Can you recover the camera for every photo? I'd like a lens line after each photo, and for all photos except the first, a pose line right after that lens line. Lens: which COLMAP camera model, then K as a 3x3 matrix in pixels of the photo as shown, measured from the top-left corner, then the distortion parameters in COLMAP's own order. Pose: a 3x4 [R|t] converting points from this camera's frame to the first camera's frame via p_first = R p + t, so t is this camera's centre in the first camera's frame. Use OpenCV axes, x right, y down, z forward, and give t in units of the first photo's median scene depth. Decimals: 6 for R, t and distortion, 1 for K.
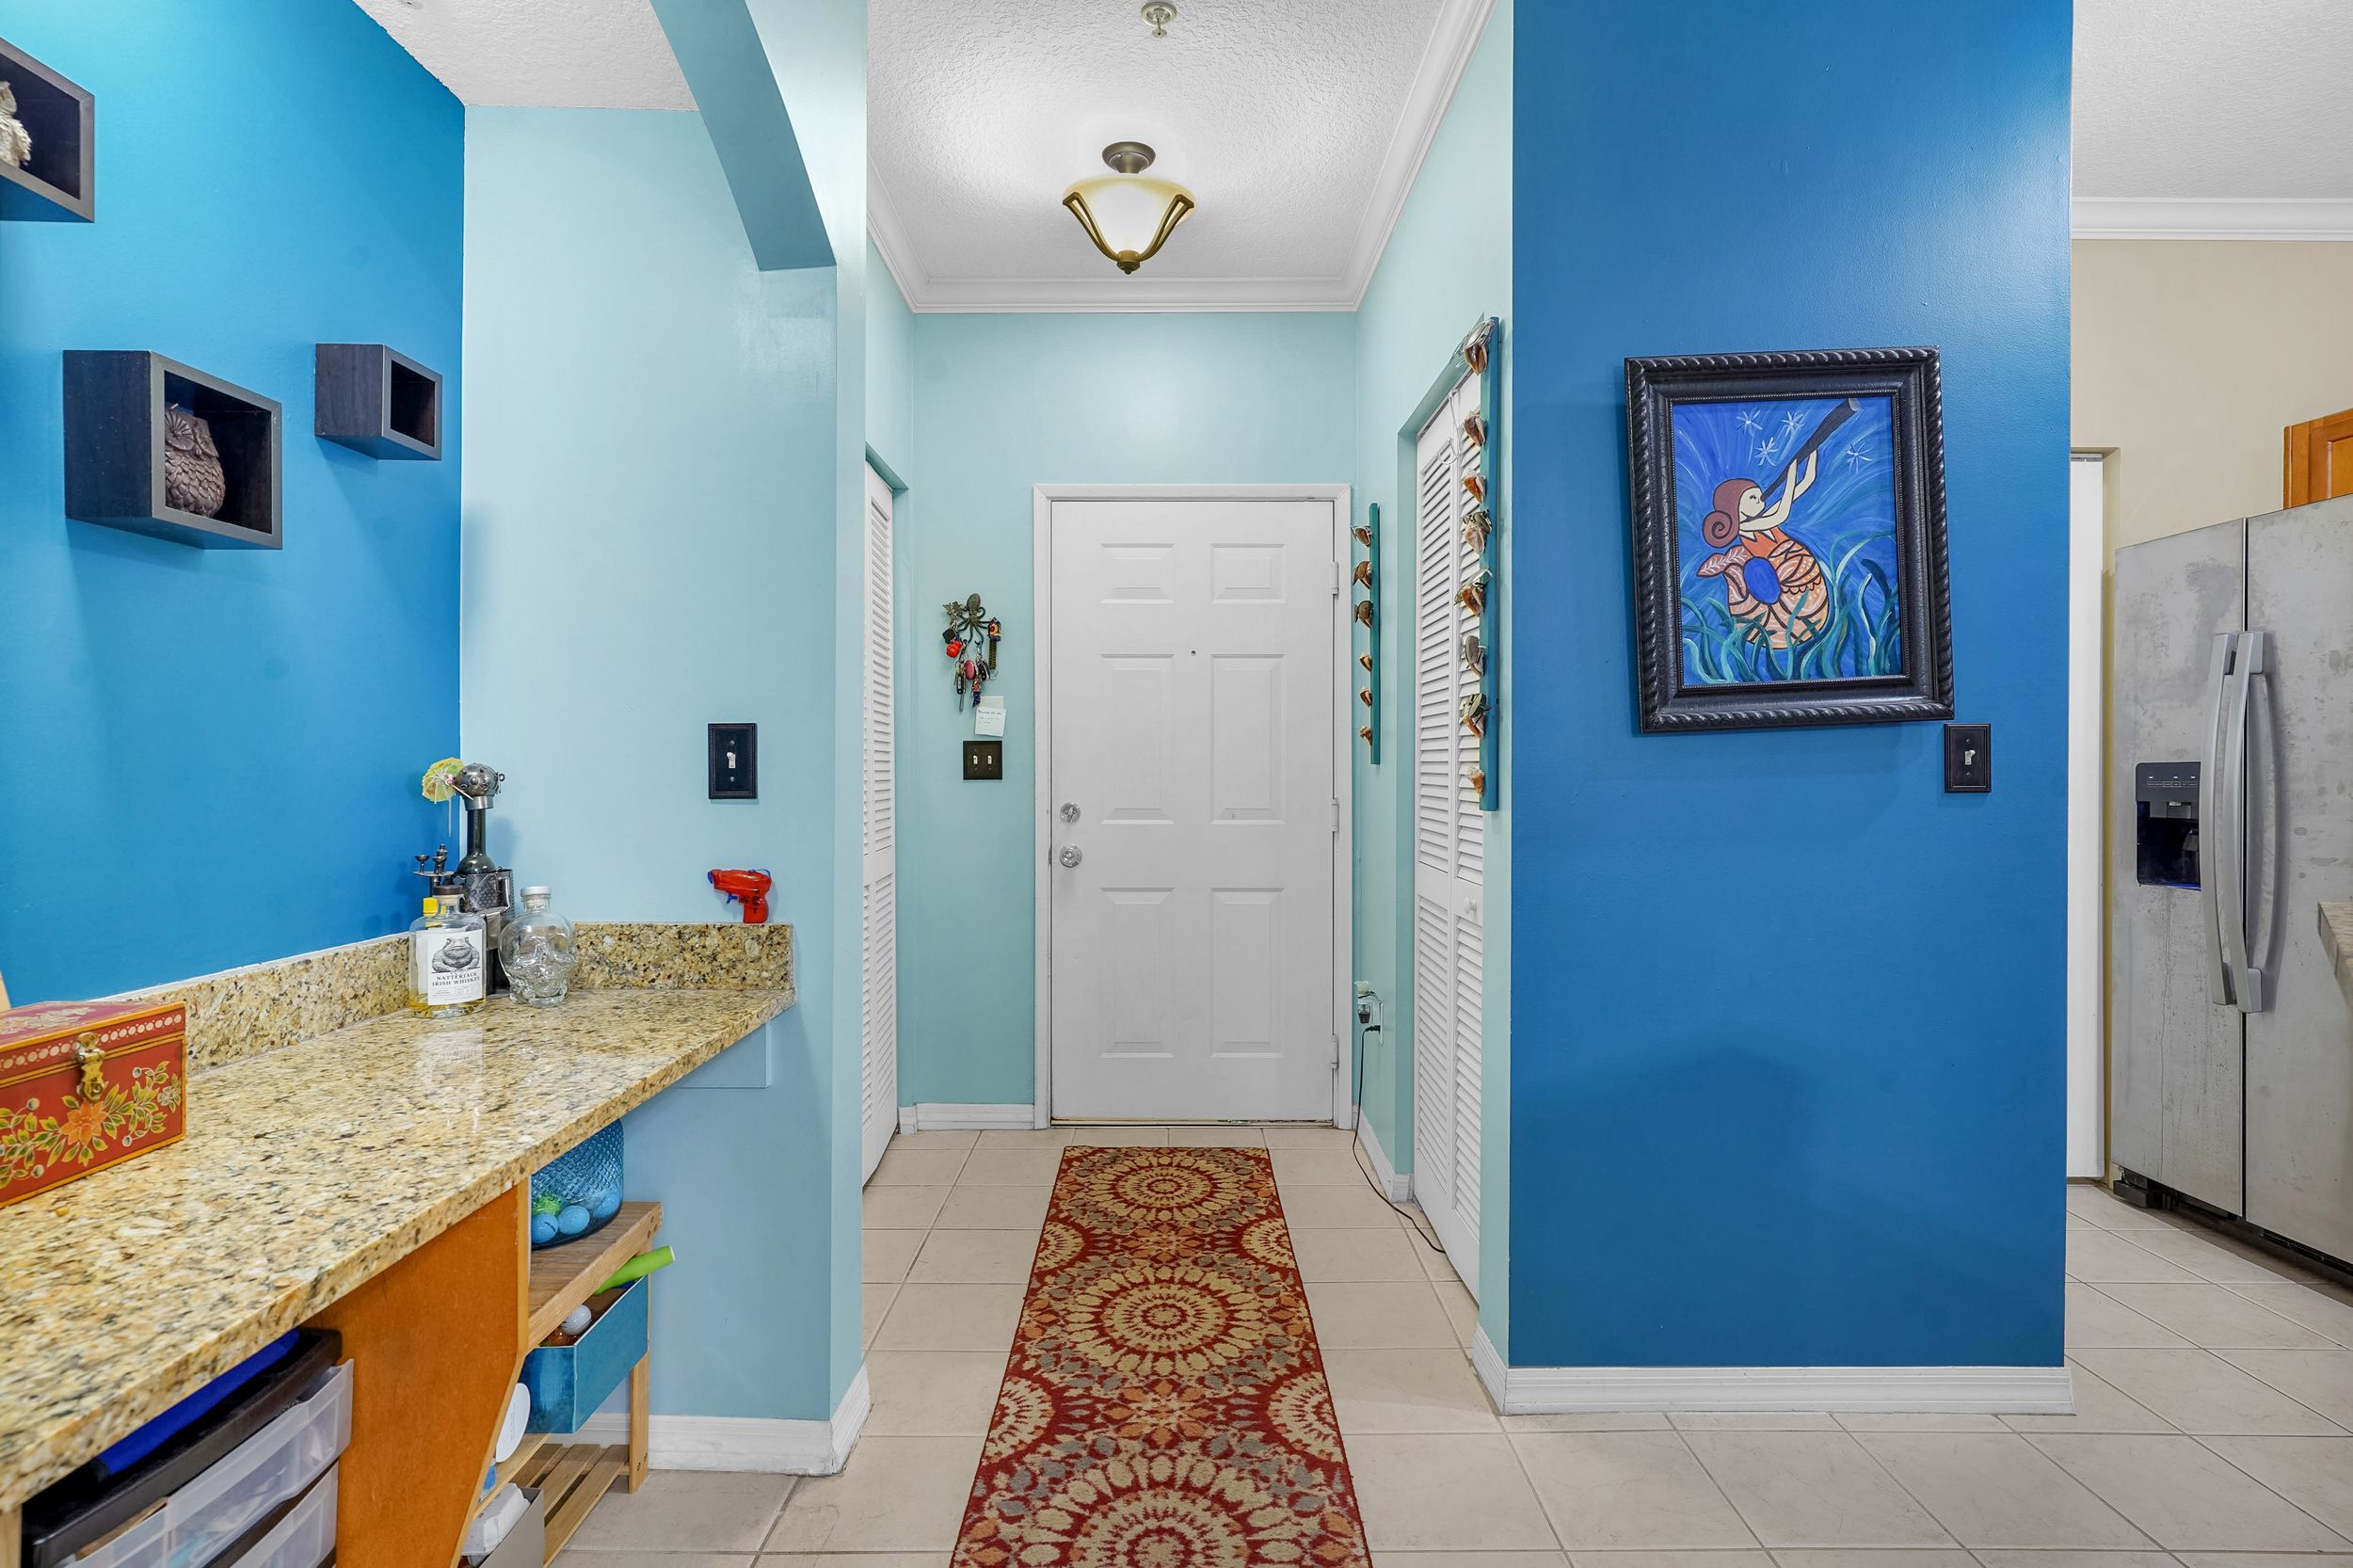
lens RADIAL K [[1146.7, 0, 1173.0], [0, 1146.7, 758.7], [0, 0, 1]] dist [-0.000513, 0.000132]
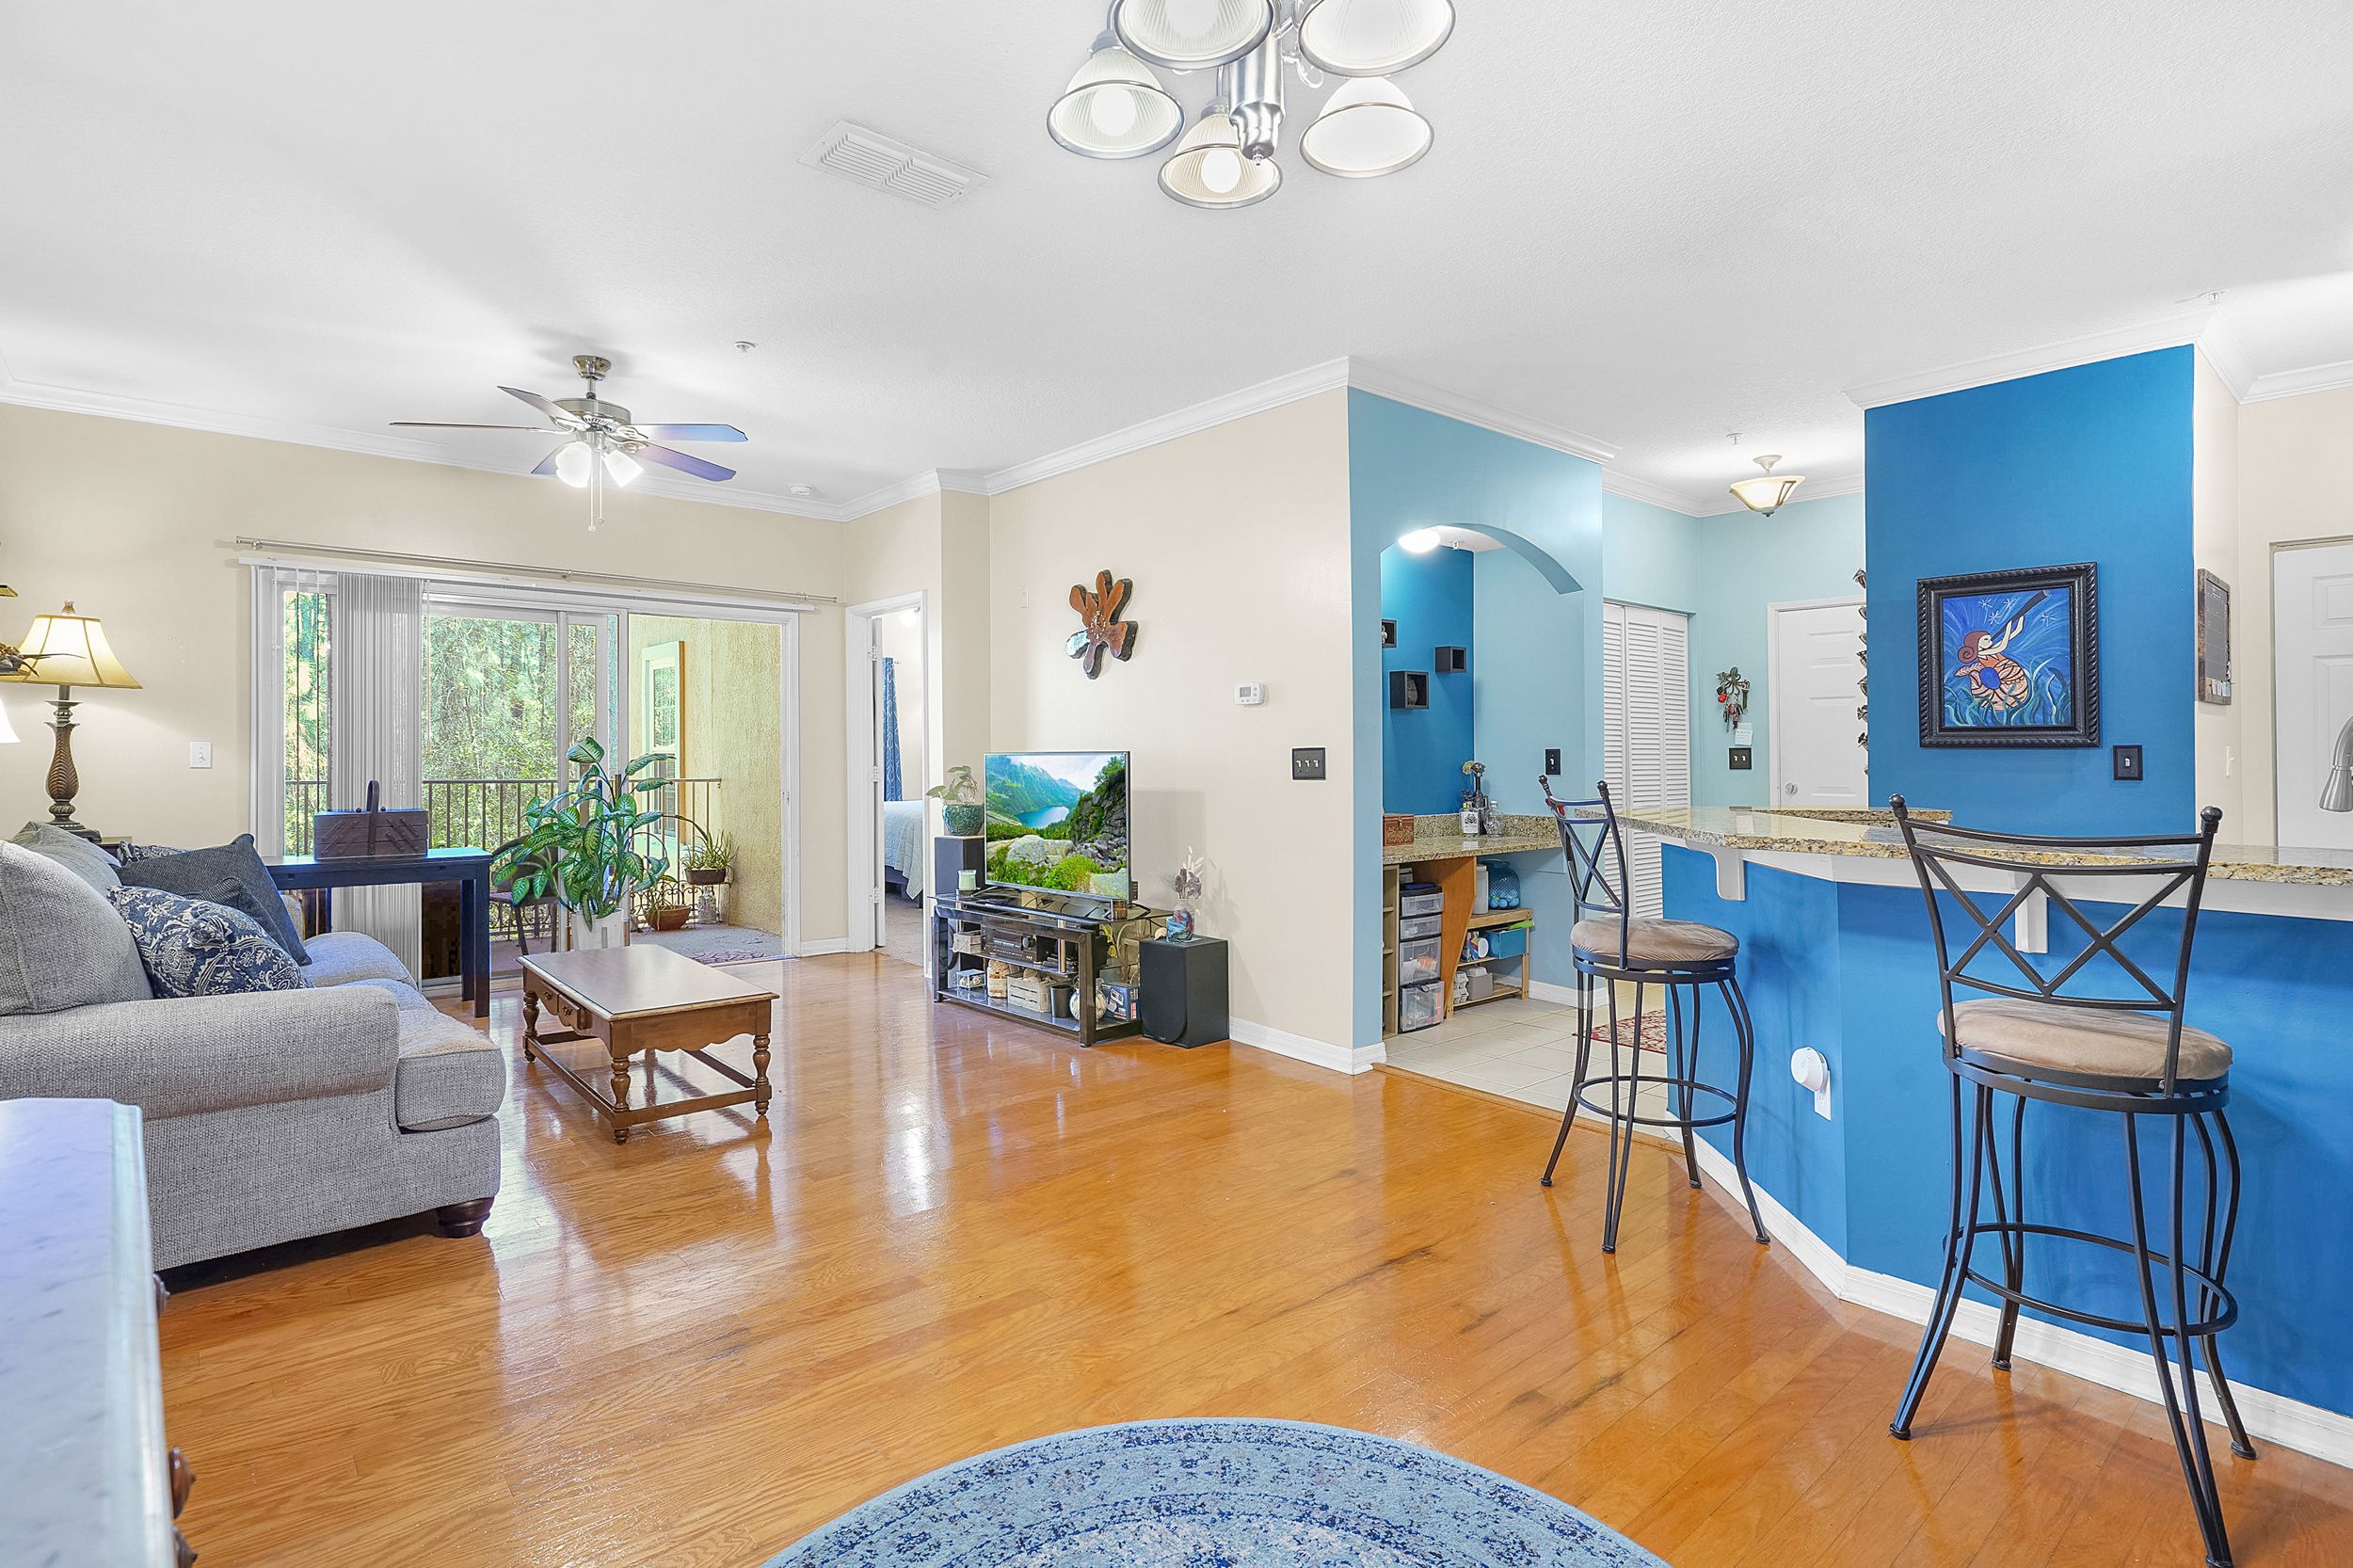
lens RADIAL K [[1146.7, 0, 1179.7], [0, 1146.7, 742.2], [0, 0, 1]] dist [-0.000513, 0.000132]
pose [[0.649839, -0.009270, -0.760015, 1.155486], [0.005857, 0.999957, -0.007188, -0.030814], [0.760049, 0.000219, 0.649865, -1.540062]]
